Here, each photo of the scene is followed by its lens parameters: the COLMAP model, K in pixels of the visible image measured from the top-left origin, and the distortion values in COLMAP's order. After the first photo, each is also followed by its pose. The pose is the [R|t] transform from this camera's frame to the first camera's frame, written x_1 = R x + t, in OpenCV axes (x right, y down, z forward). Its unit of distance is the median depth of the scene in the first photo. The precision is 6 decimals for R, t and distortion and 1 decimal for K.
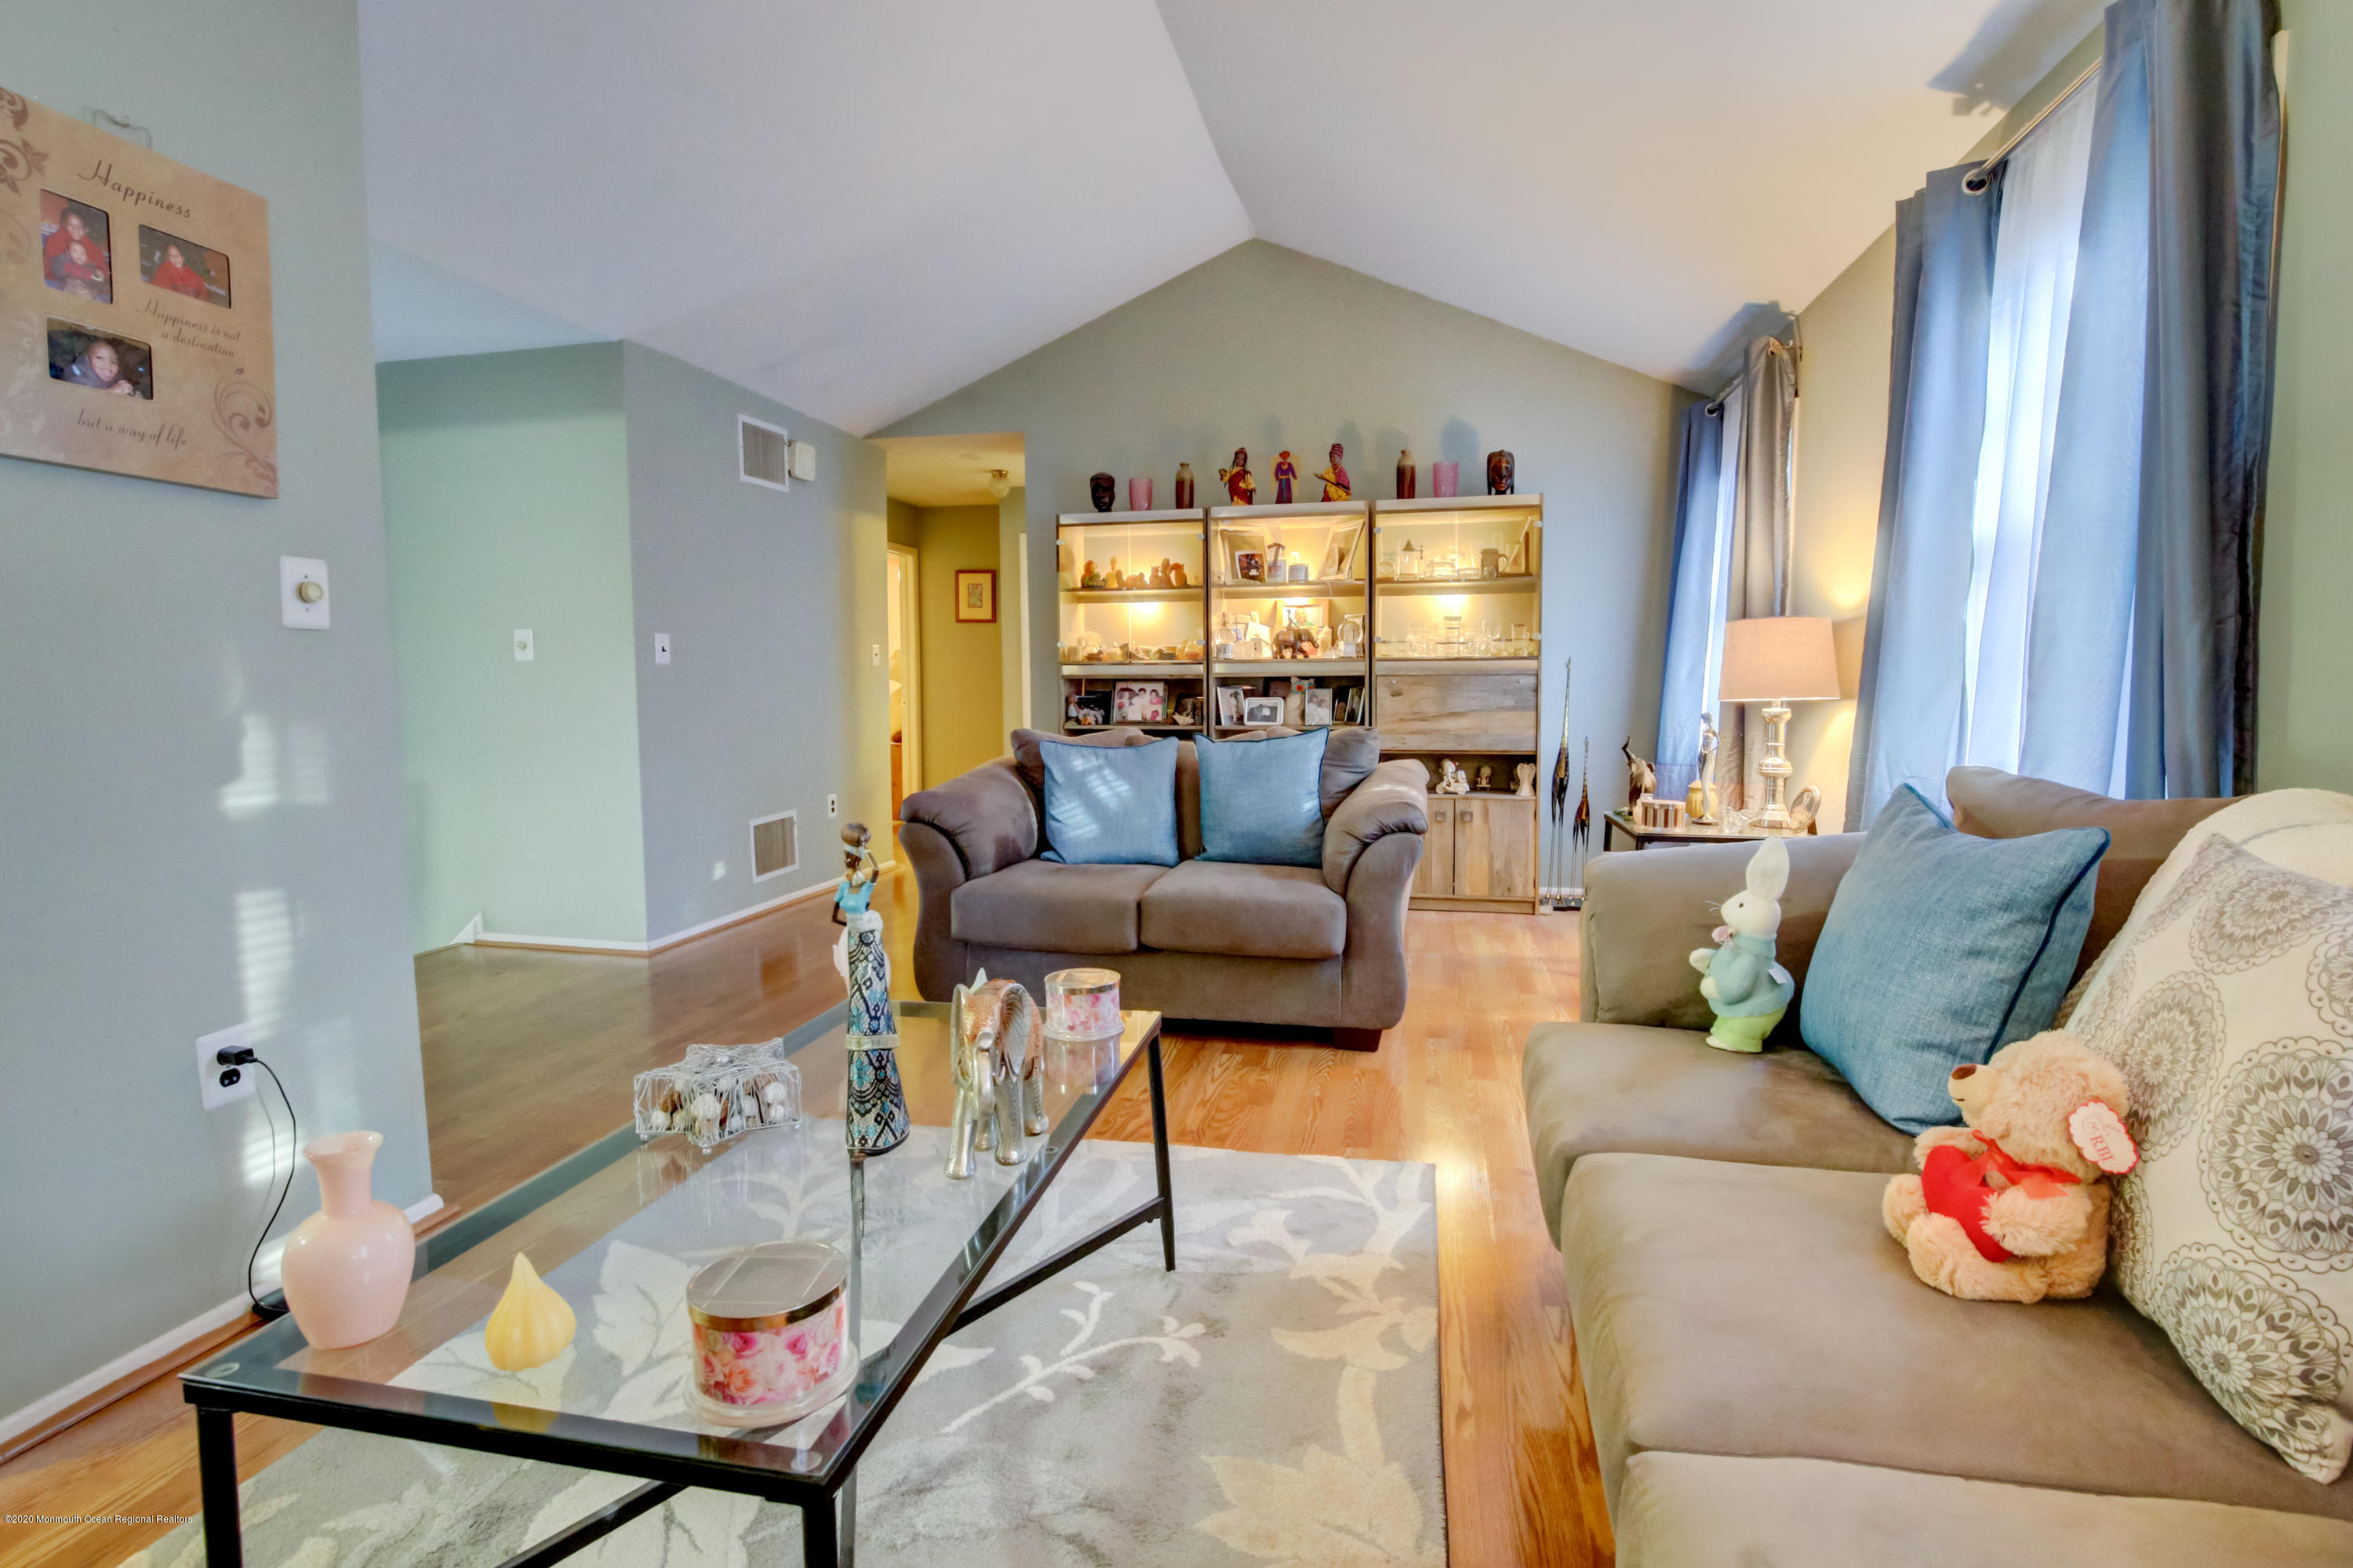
lens RADIAL K [[1072.5, 0, 1188.1], [0, 1072.5, 769.2], [0, 0, 1]] dist [-0.031243, 0.000575]
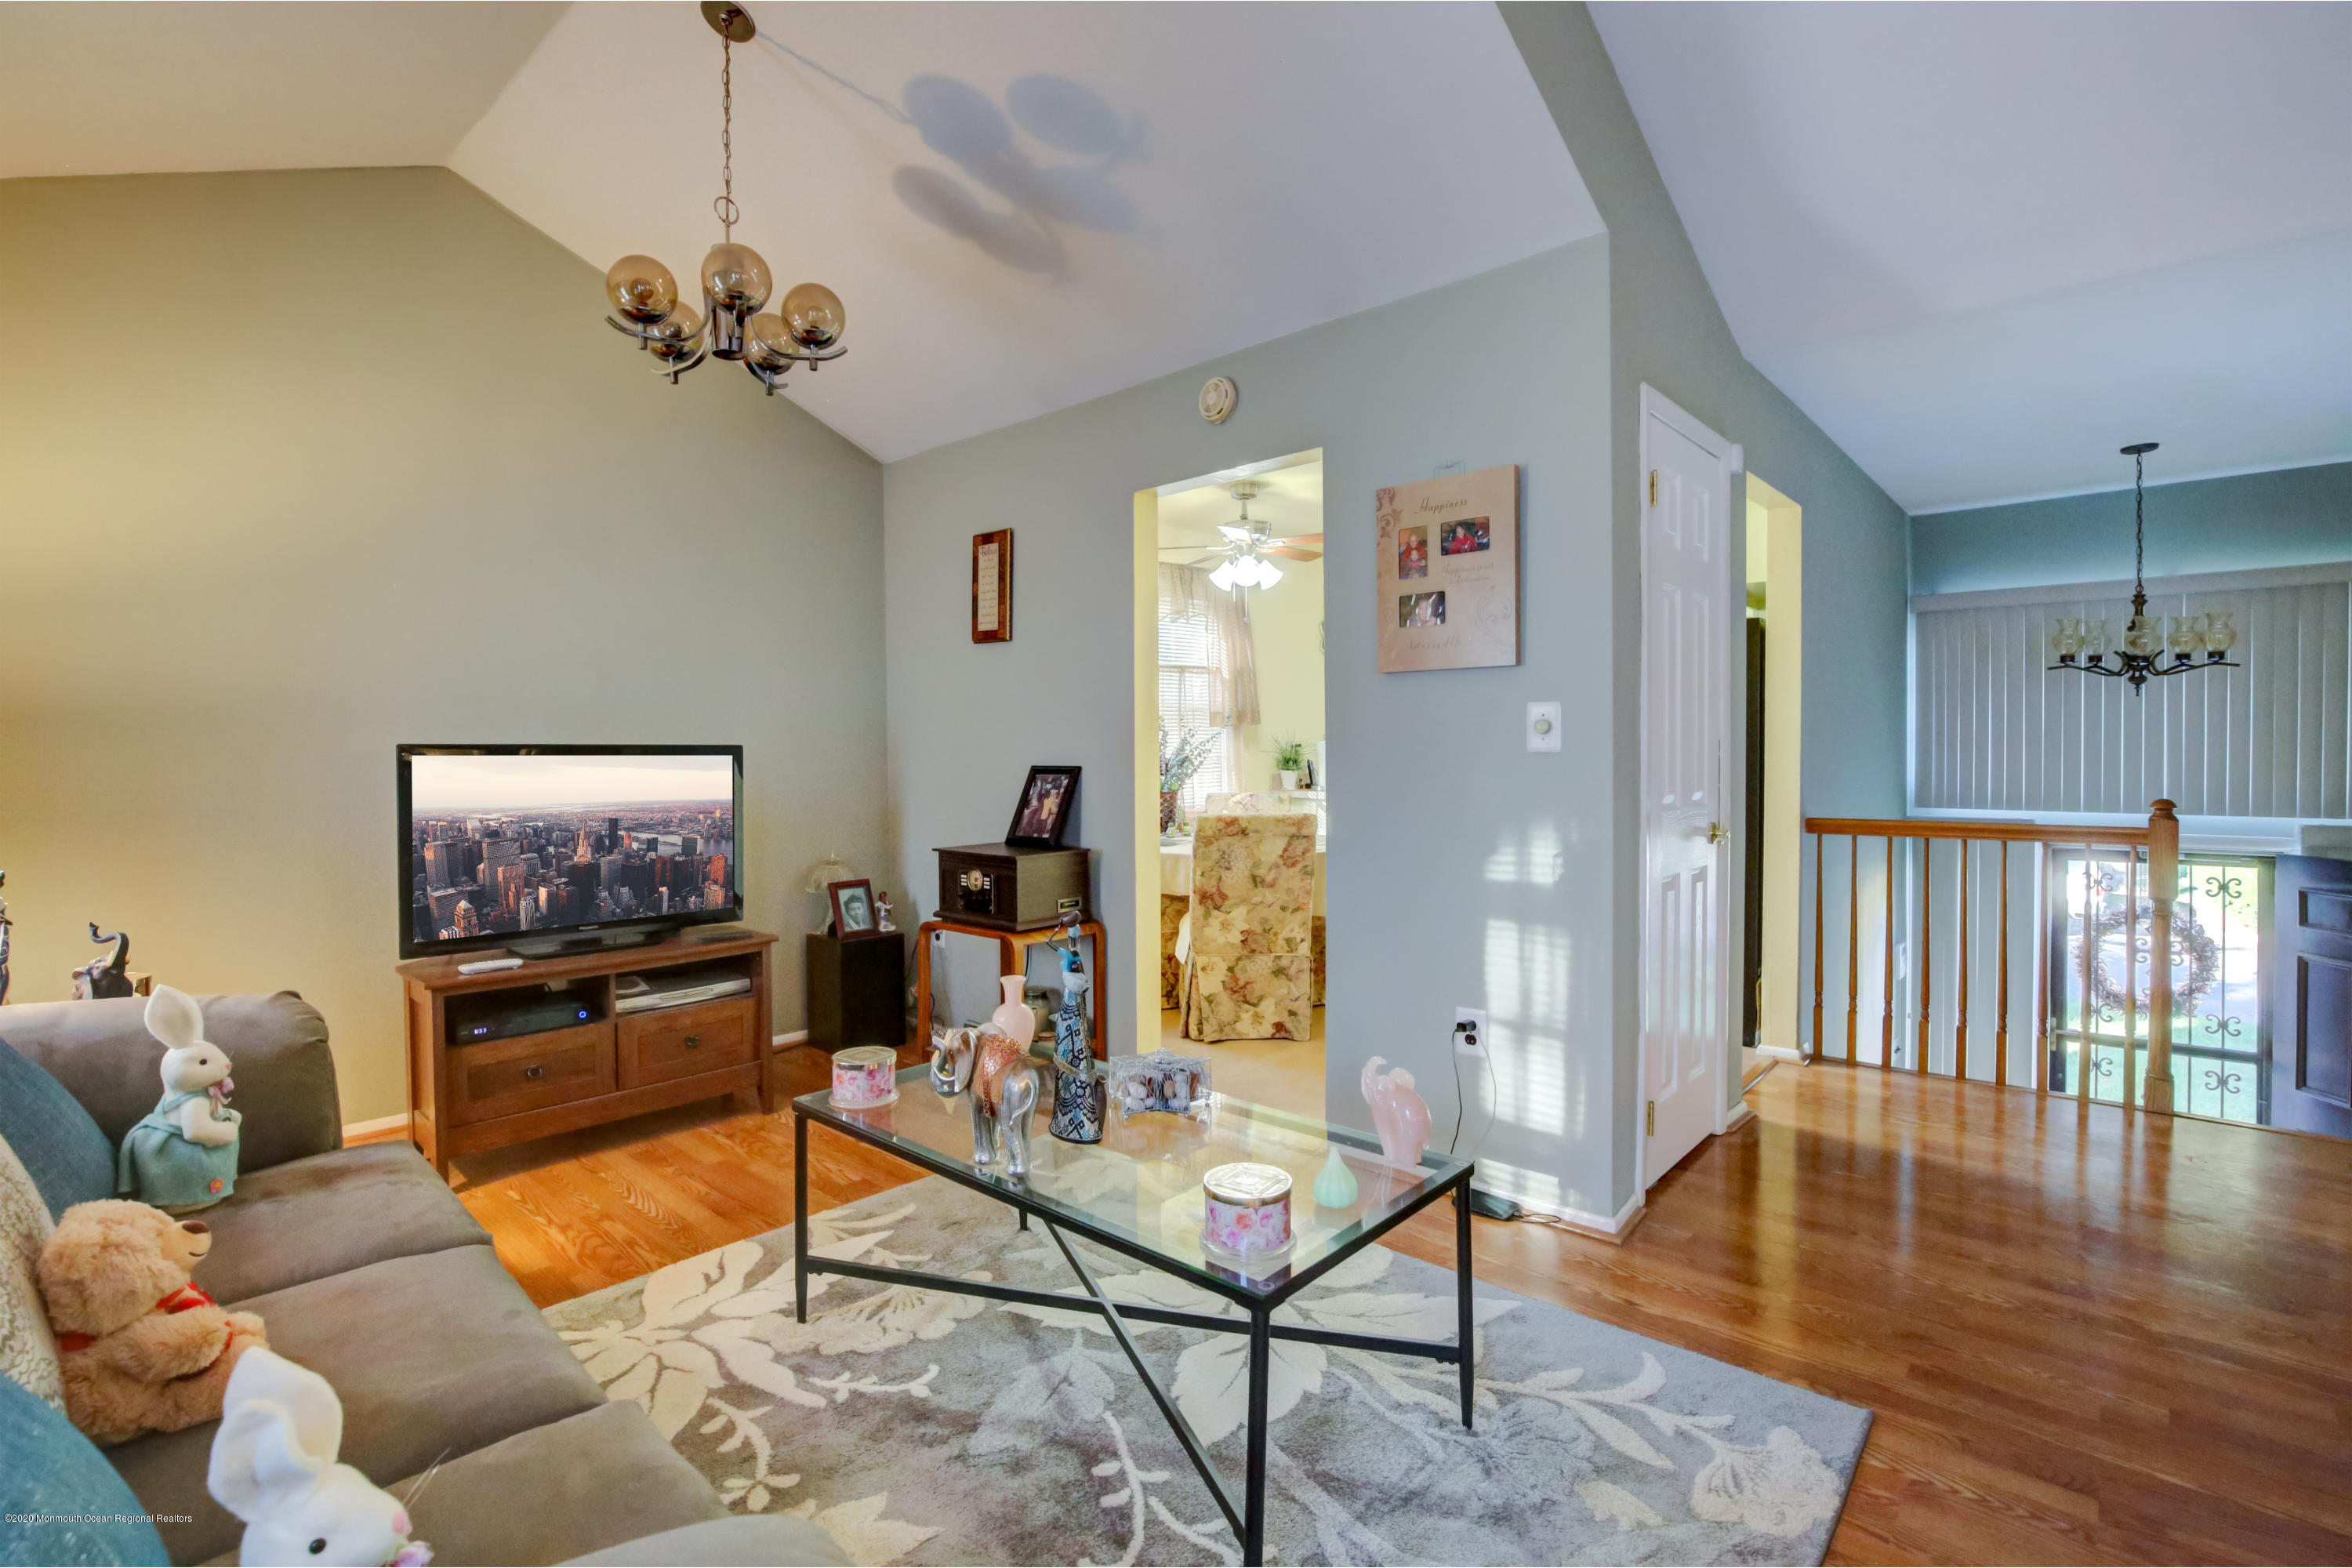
lens RADIAL K [[1072.0, 0, 1187.6], [0, 1072.0, 769.2], [0, 0, 1]] dist [-0.031243, 0.000575]
pose [[-0.506159, 0.025662, -0.862058, 0.720236], [-0.049349, 0.997058, 0.058656, -0.196828], [0.861027, 0.072230, -0.503403, 1.510713]]
